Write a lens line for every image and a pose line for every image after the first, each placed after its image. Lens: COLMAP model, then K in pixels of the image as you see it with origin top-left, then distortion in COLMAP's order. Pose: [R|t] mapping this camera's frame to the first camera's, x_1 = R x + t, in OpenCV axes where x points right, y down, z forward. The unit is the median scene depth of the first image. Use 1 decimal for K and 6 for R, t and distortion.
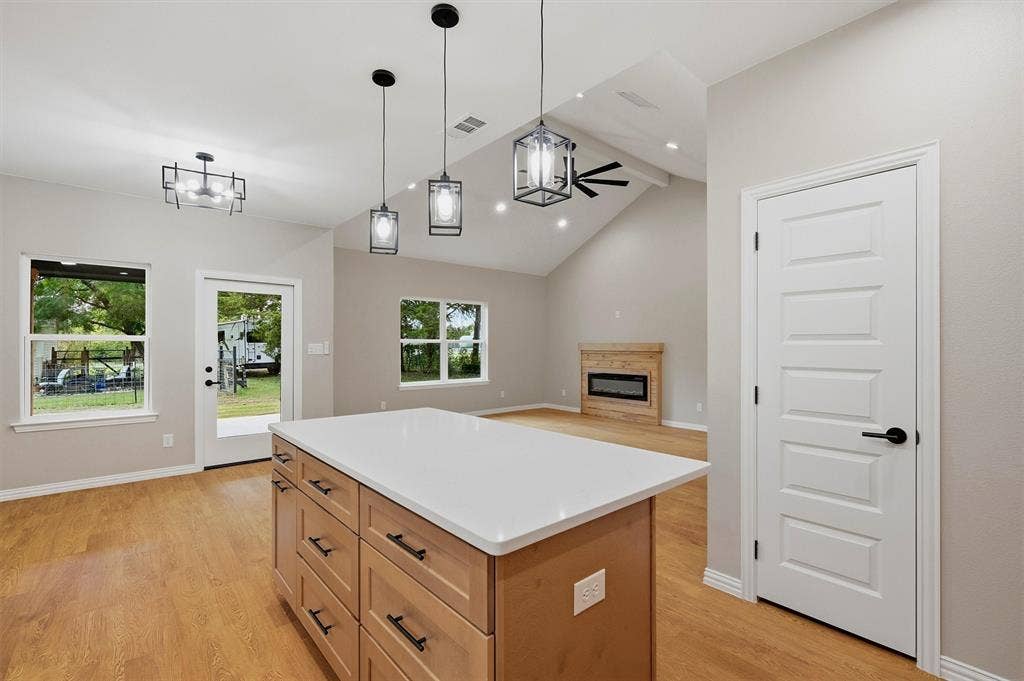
lens RADIAL K [[448.0, 0, 509.9], [0, 448.0, 344.6], [0, 0, 1]] dist [-0.000943, -0.000237]
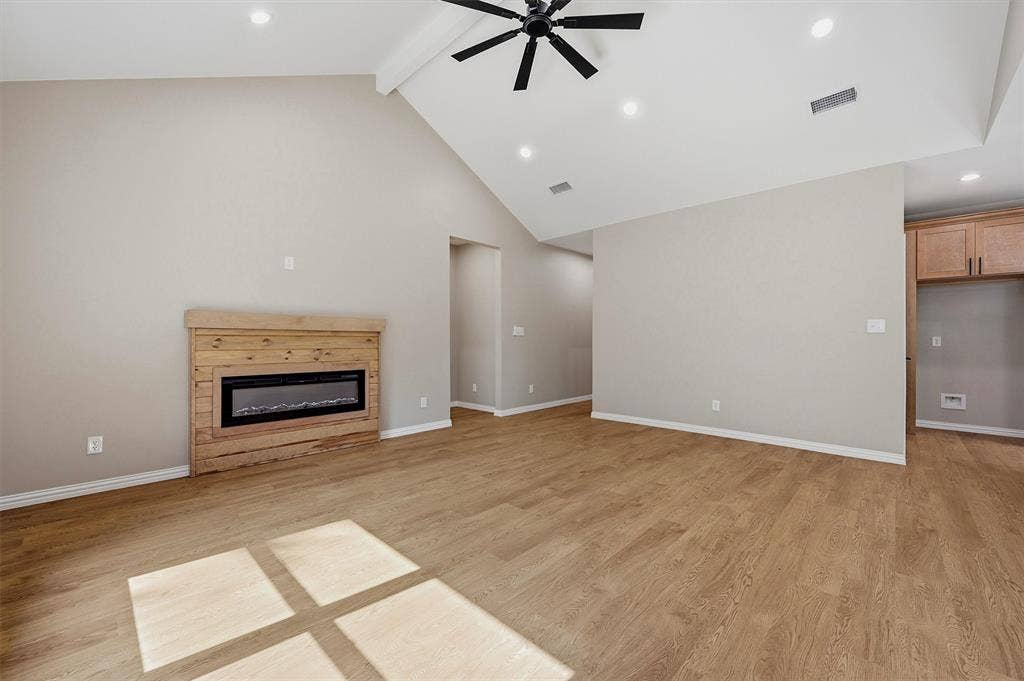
lens RADIAL K [[408.0, 0, 514.1], [0, 408.0, 342.6], [0, 0, 1]] dist [0.003159, -0.000605]
pose [[-0.109214, -0.005762, 0.994002, -0.294883], [-0.003451, 0.999979, 0.005418, 0.026998], [-0.994012, -0.002838, -0.109232, 0.852926]]
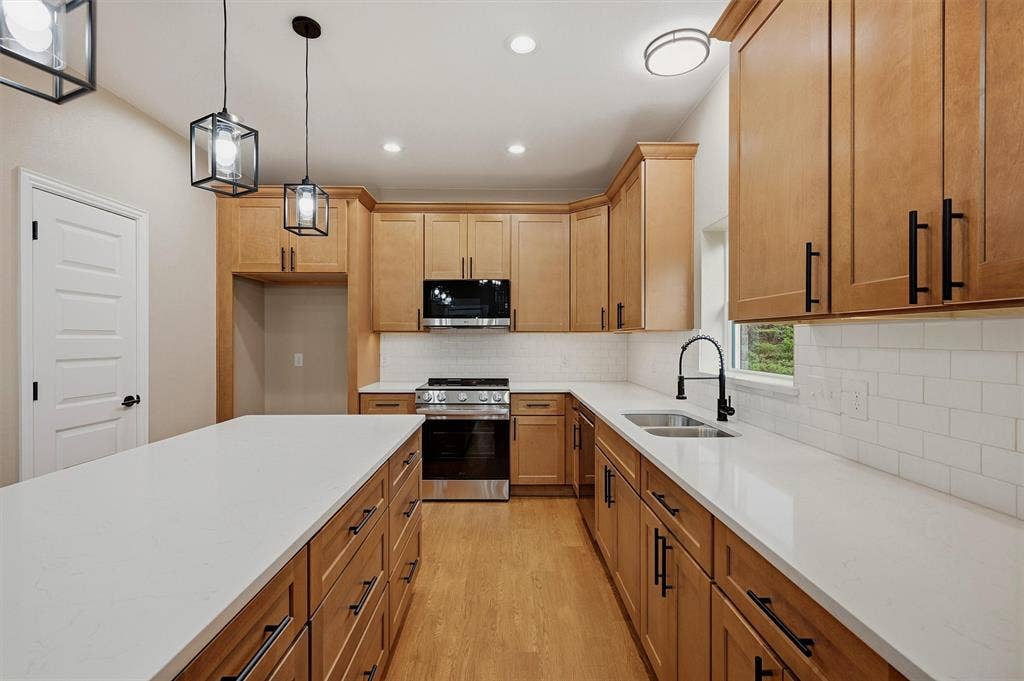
lens RADIAL K [[448.0, 0, 514.9], [0, 448.0, 340.5], [0, 0, 1]] dist [-0.000943, -0.000237]
pose [[-0.769385, -0.002732, 0.638780, -0.257269], [-0.002193, 0.999996, 0.001636, 0.000086], [-0.638782, -0.000142, -0.769388, 0.326437]]
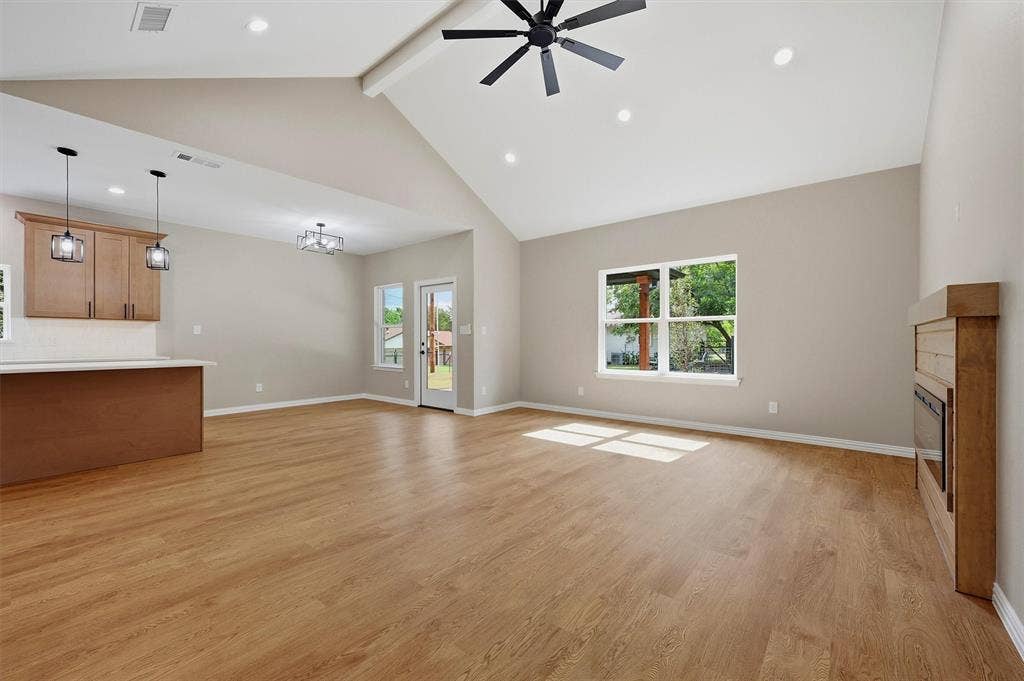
lens RADIAL K [[408.0, 0, 511.6], [0, 408.0, 342.0], [0, 0, 1]] dist [0.003159, -0.000605]
pose [[0.170723, 0.004312, -0.985310, 0.515876], [0.002774, 0.999984, 0.004857, 0.027153], [0.985315, -0.003562, 0.170709, 0.682433]]
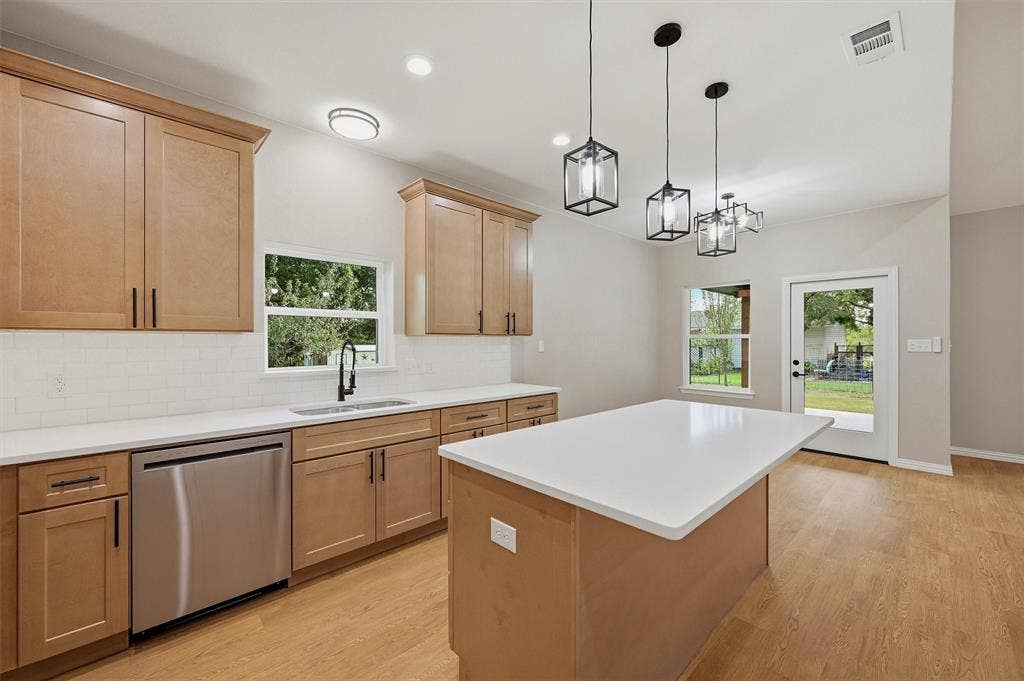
lens RADIAL K [[408.0, 0, 522.2], [0, 408.0, 338.8], [0, 0, 1]] dist [0.003159, -0.000605]
pose [[0.058404, -0.007146, -0.998267, 0.211939], [0.004228, 0.999967, -0.006910, -0.000445], [0.998284, -0.003817, 0.058432, 0.154597]]
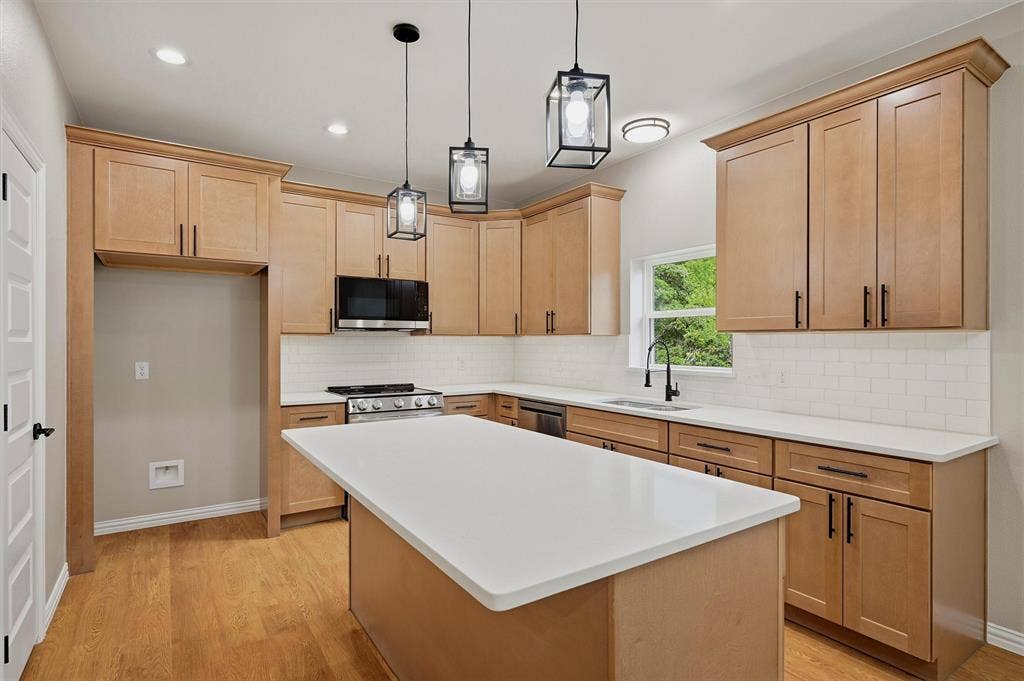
lens RADIAL K [[521.5, 0, 514.3], [0, 521.5, 341.3], [0, 0, 1]] dist [0.000372, 0.001702]
pose [[-0.992124, -0.000491, 0.125262, -0.091179], [-0.001043, 0.999990, -0.004343, 0.000593], [-0.125258, -0.004440, -0.992114, 0.506839]]
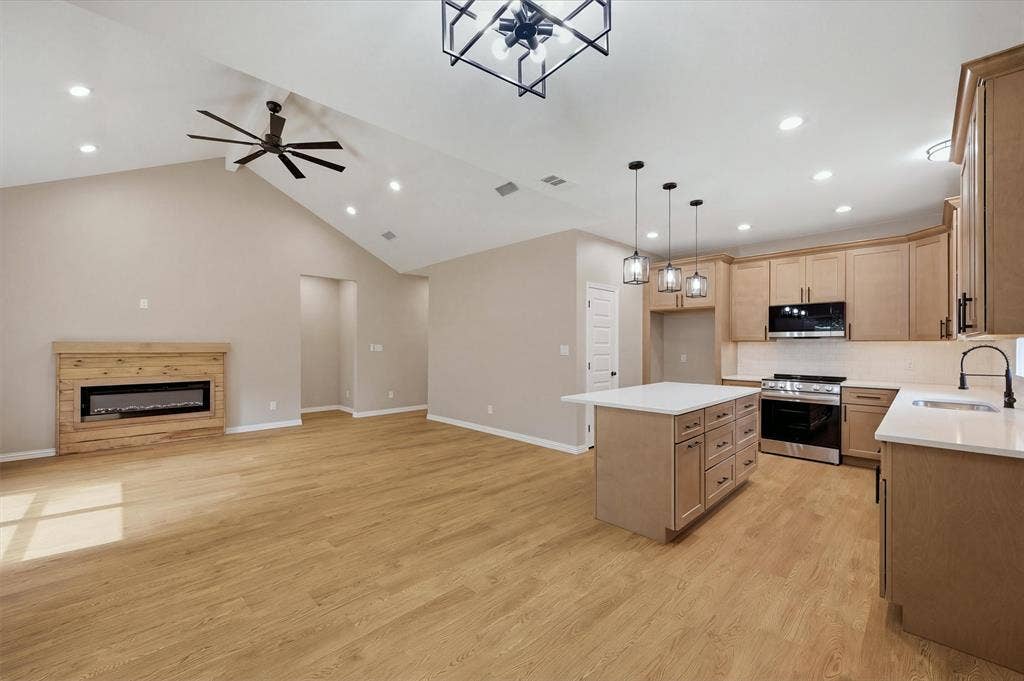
lens RADIAL K [[408.0, 0, 513.0], [0, 408.0, 344.8], [0, 0, 1]] dist [0.003159, -0.000605]
pose [[-0.067904, 0.001135, 0.997691, -0.509870], [-0.003872, 0.999992, -0.001401, -0.000535], [-0.997684, -0.003958, -0.067899, 0.477525]]
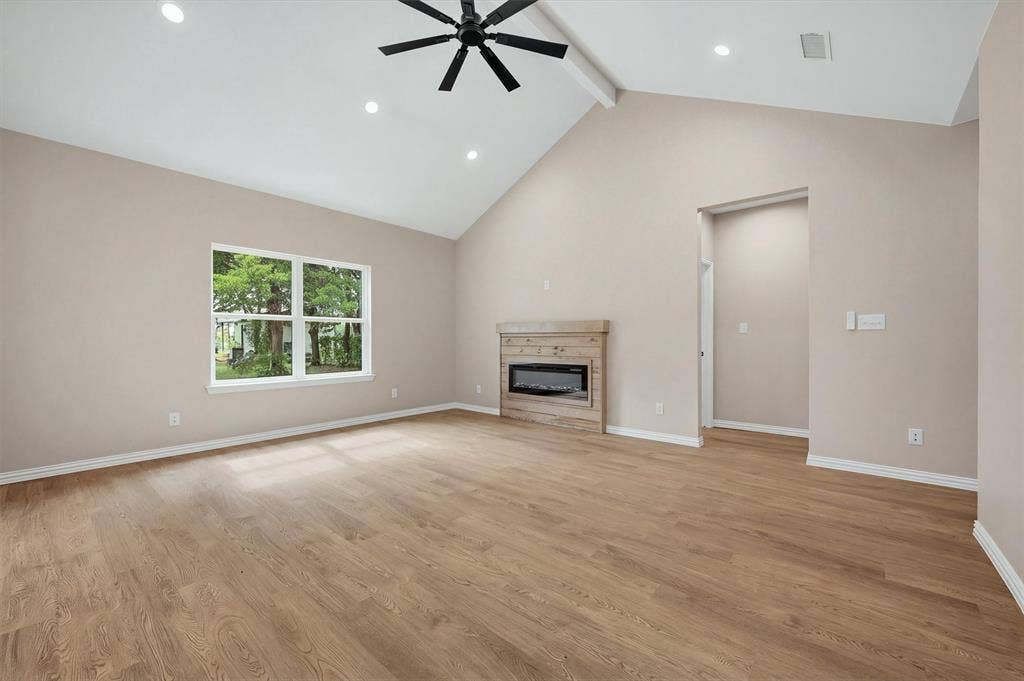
lens RADIAL K [[408.0, 0, 511.9], [0, 408.0, 338.9], [0, 0, 1]] dist [0.003159, -0.000605]
pose [[0.987128, -0.001656, 0.159925, 0.079504], [0.001714, 0.999999, -0.000225, 0.026469], [-0.159924, 0.000496, 0.987129, 0.364796]]
